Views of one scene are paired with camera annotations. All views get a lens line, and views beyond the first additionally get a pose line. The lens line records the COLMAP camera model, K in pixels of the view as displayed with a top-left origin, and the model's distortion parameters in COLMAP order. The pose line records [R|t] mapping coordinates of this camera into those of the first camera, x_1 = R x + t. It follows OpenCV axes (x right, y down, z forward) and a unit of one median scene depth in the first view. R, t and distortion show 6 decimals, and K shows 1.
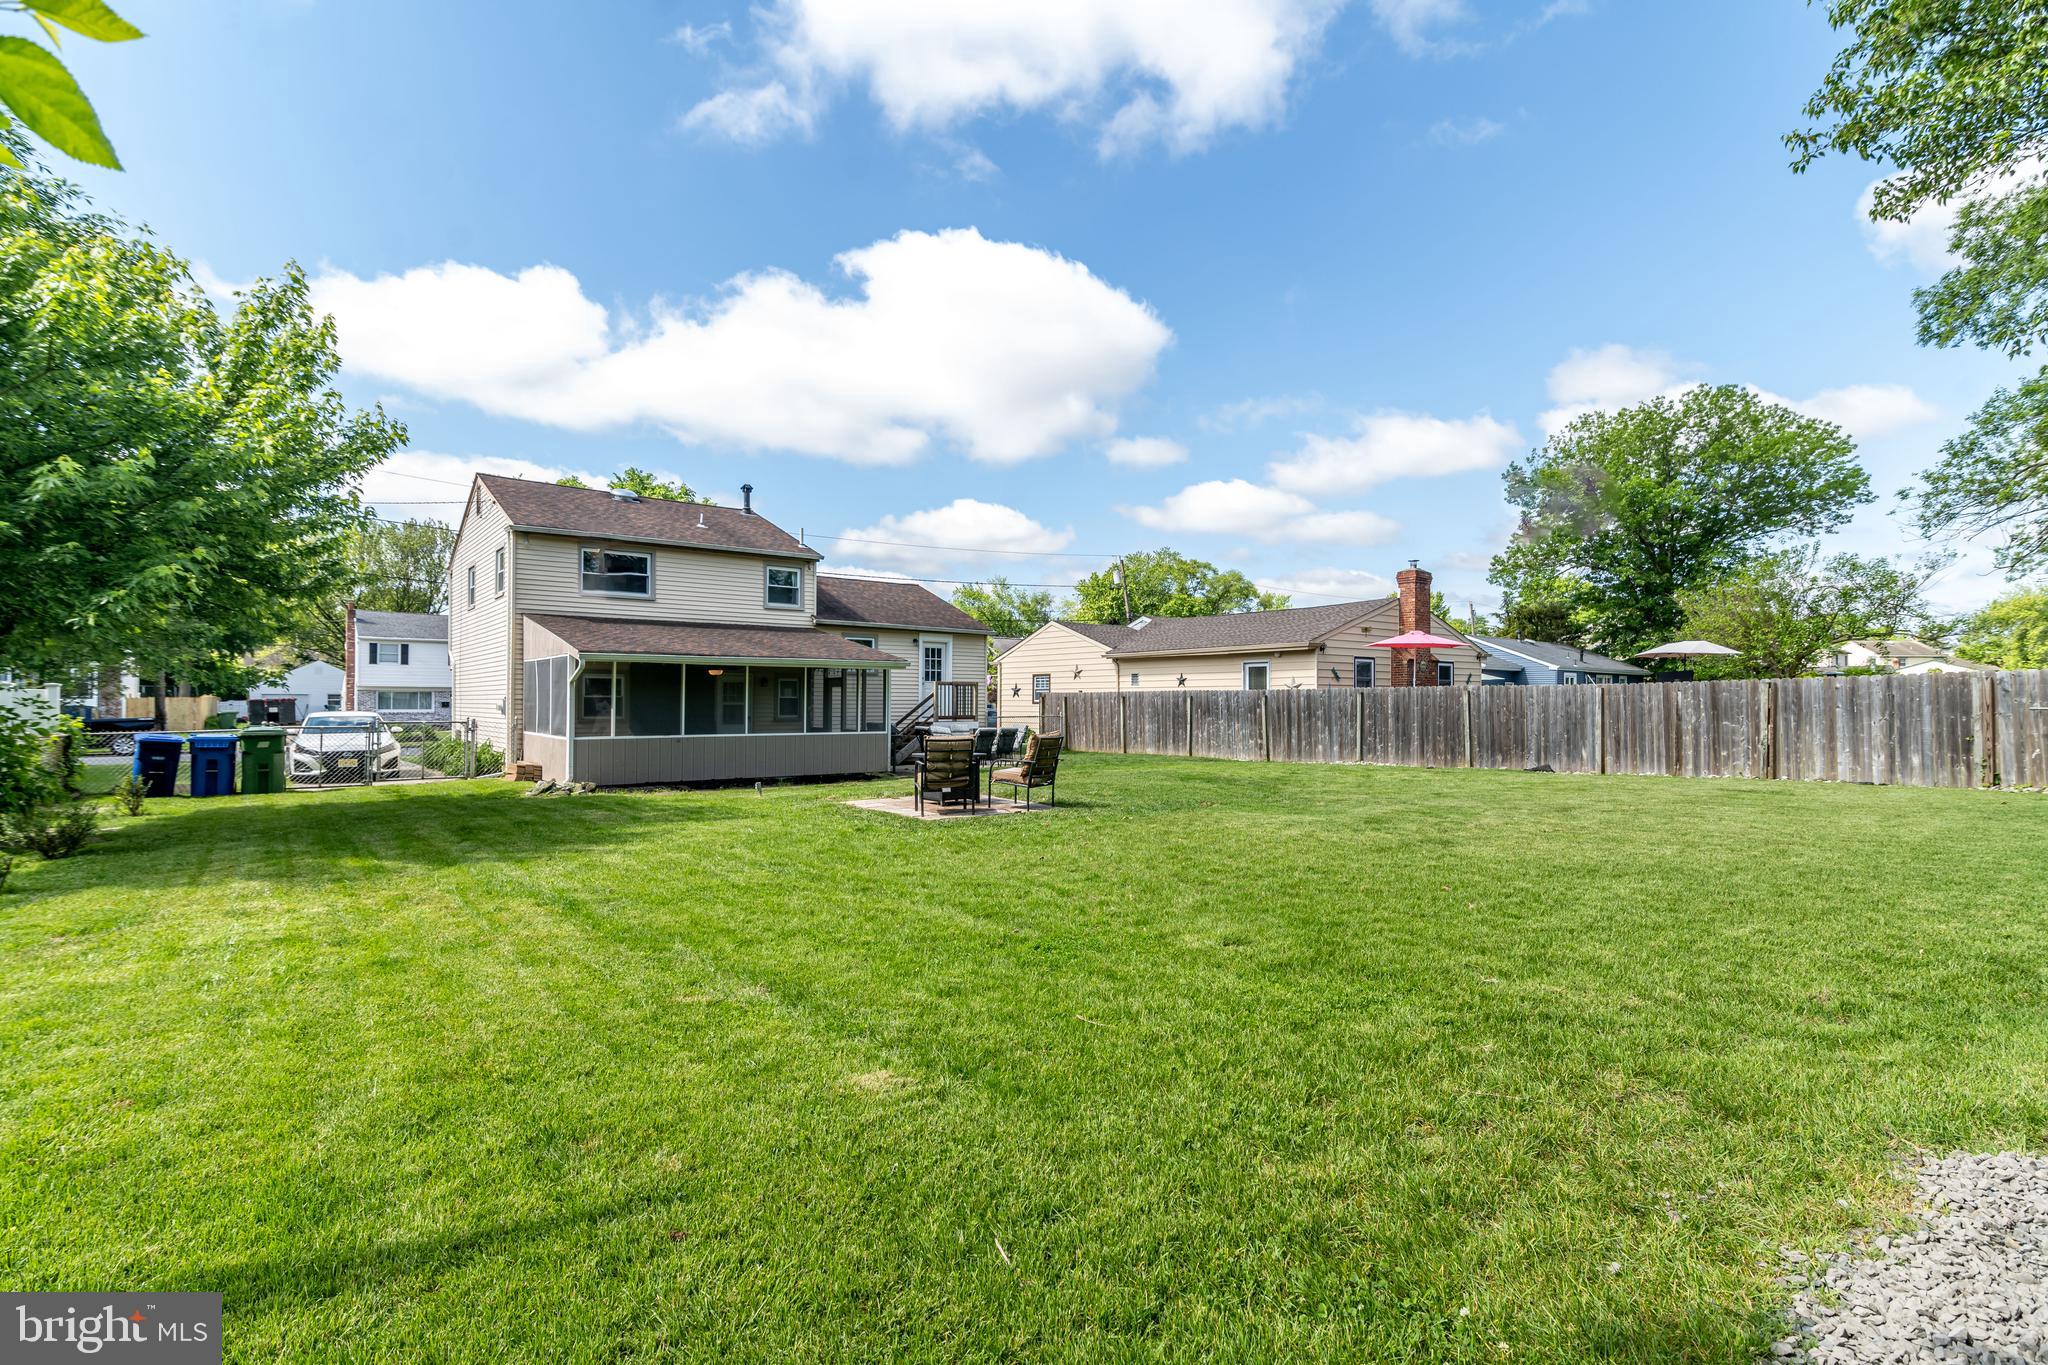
lens RADIAL K [[961.0, 0, 1028.4], [0, 961.0, 689.4], [0, 0, 1]] dist [0.001112, -0.000885]
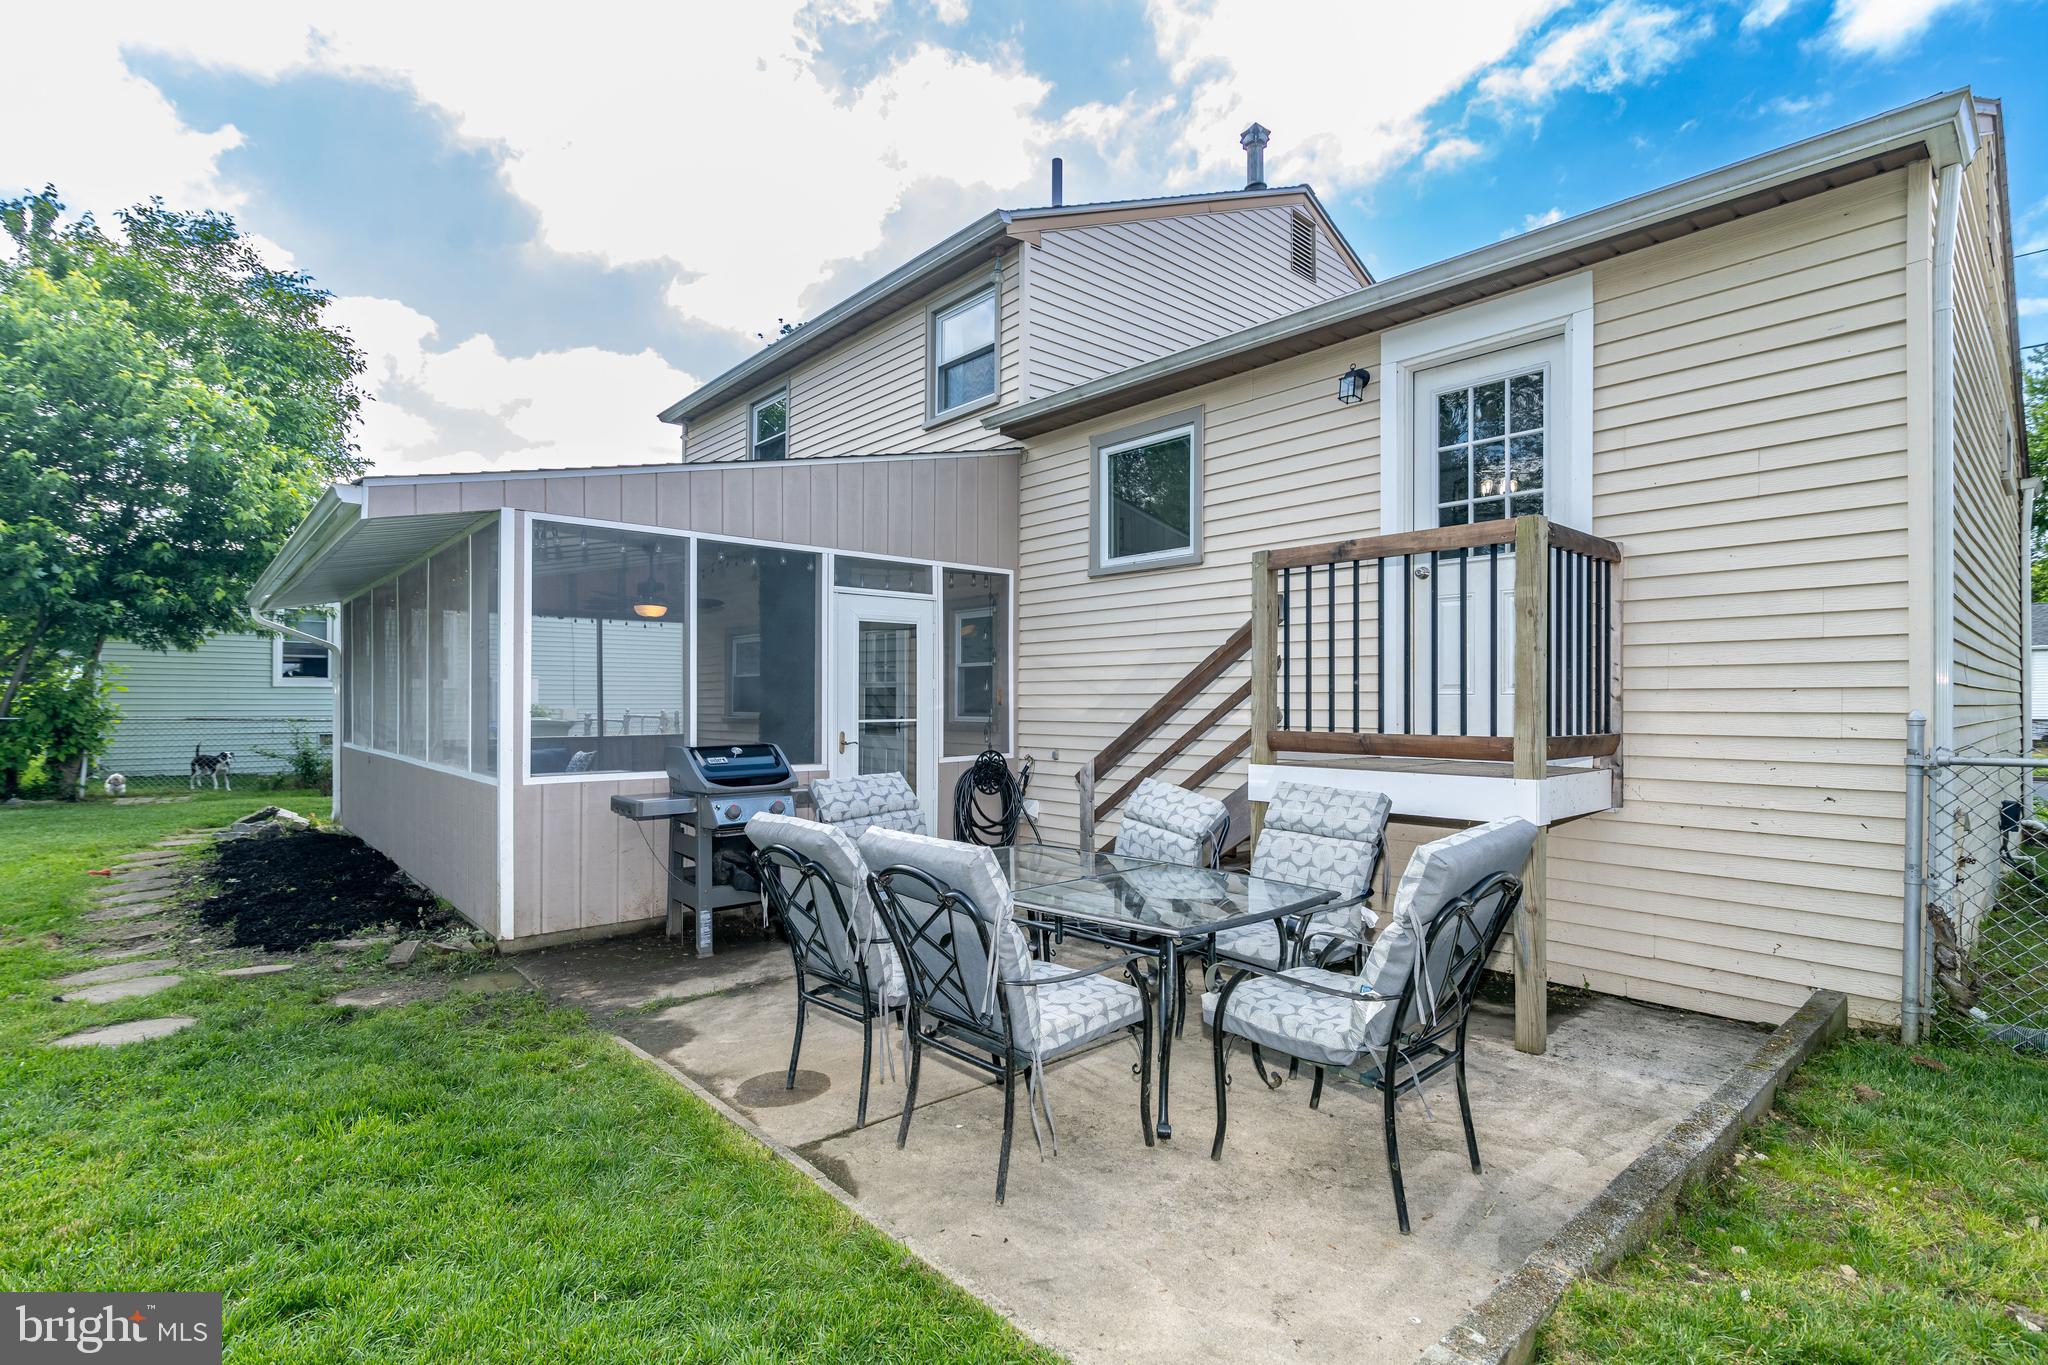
lens RADIAL K [[953.6, 0, 1033.2], [0, 953.6, 686.0], [0, 0, 1]] dist [-0.005325, 0.000016]
pose [[0.056014, -0.005309, -0.998416, 0.196522], [0.016740, 0.999850, -0.004378, 0.038049], [0.998290, -0.016469, 0.056095, 2.121541]]
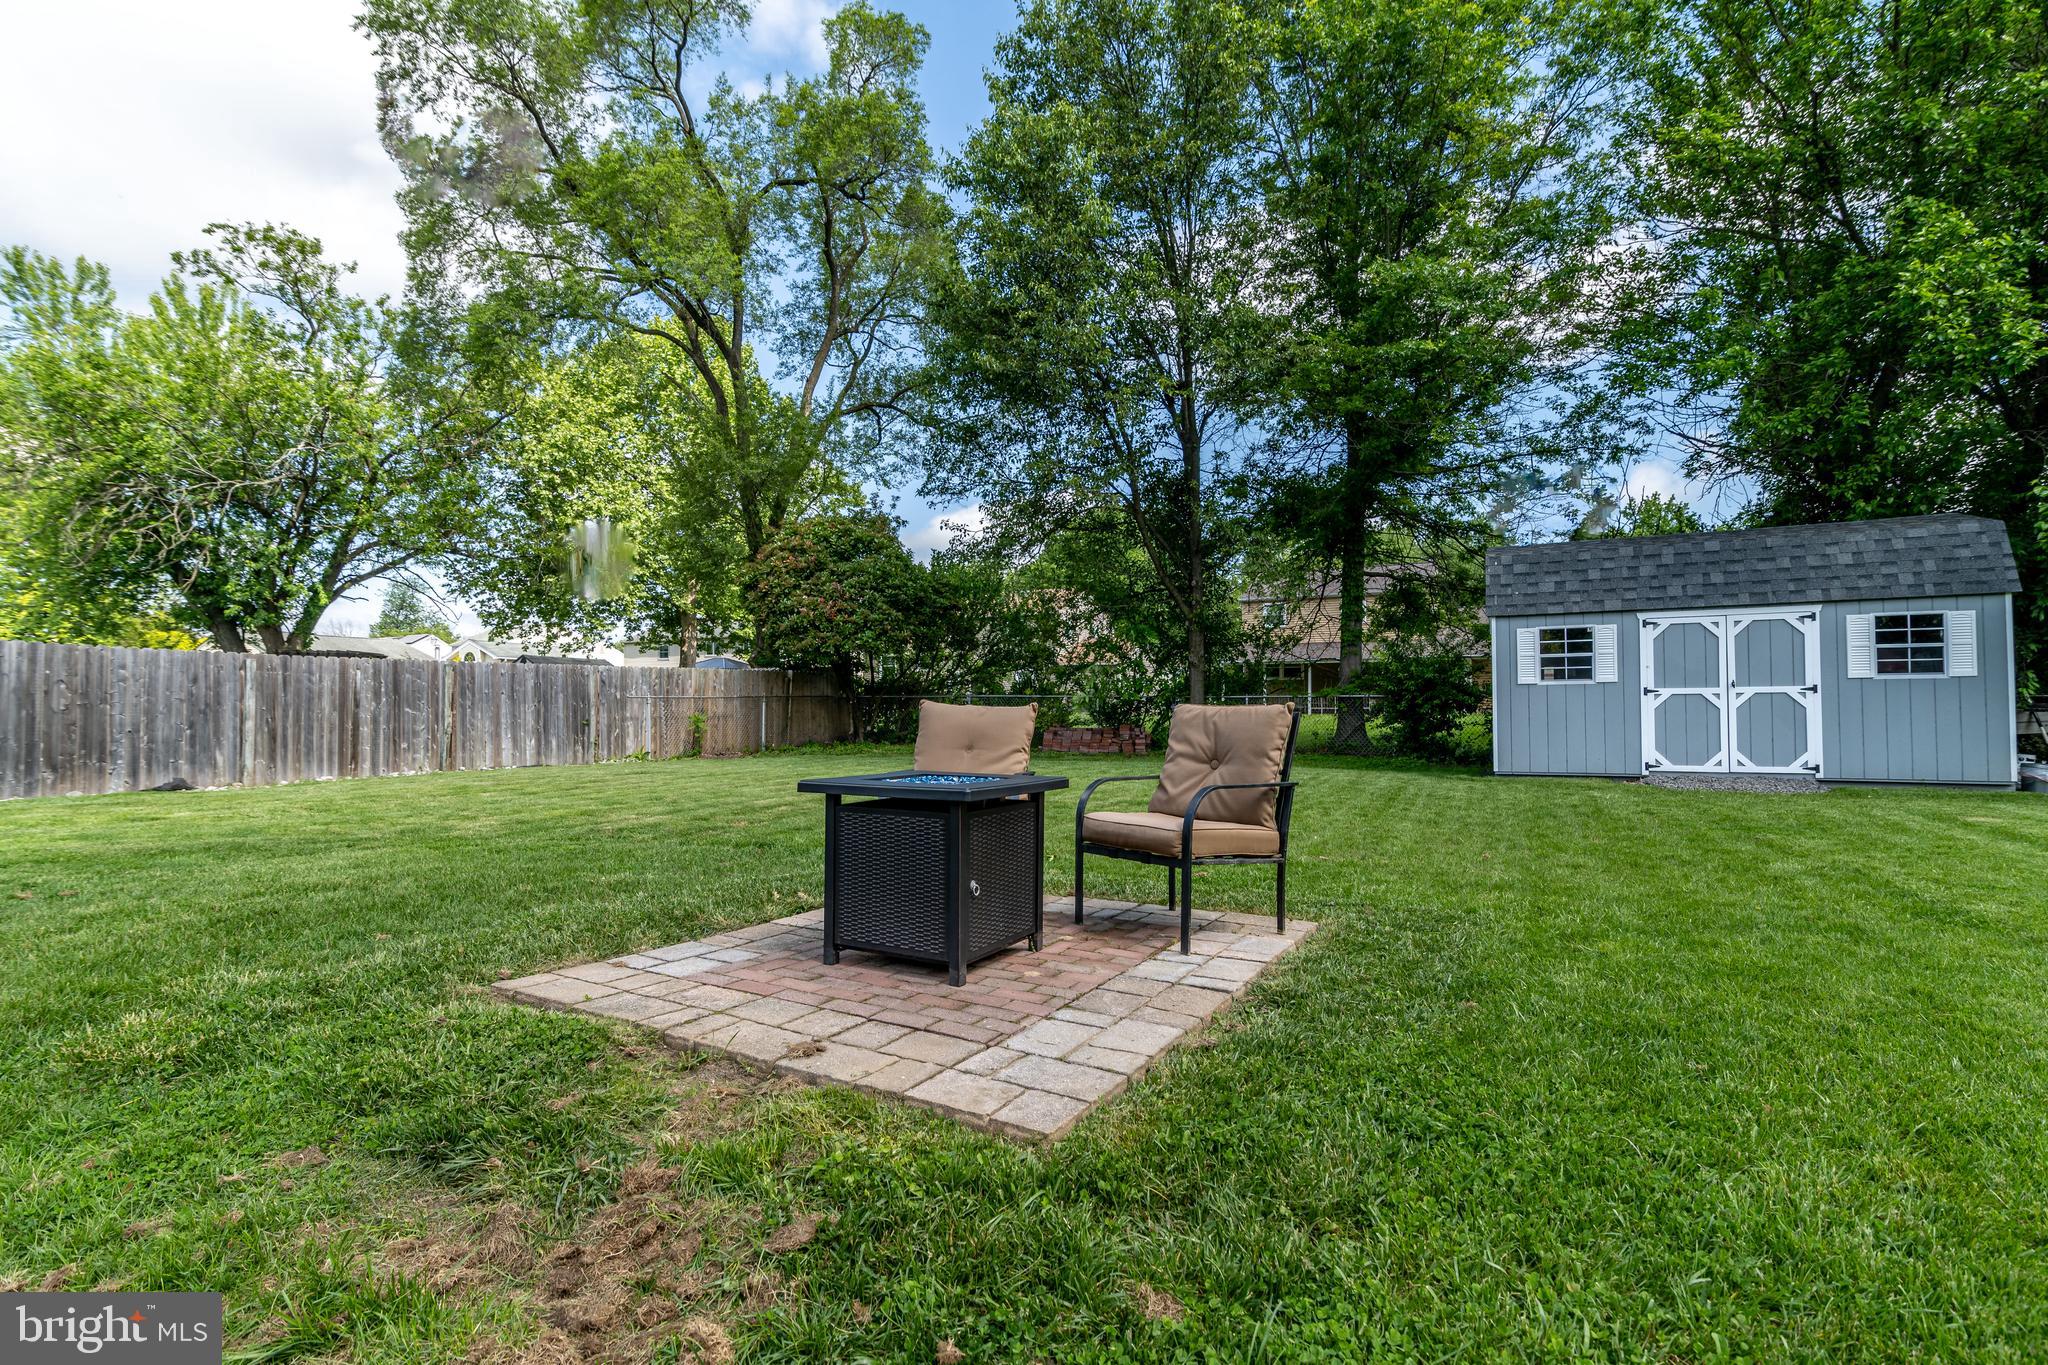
lens RADIAL K [[965.5, 0, 1024.9], [0, 965.5, 693.7], [0, 0, 1]] dist [-0.000780, 0.000581]
pose [[-0.414338, 0.018750, 0.909930, -0.399781], [-0.020325, 0.999348, -0.029847, 0.051588], [-0.909896, -0.030861, -0.413686, 1.262548]]
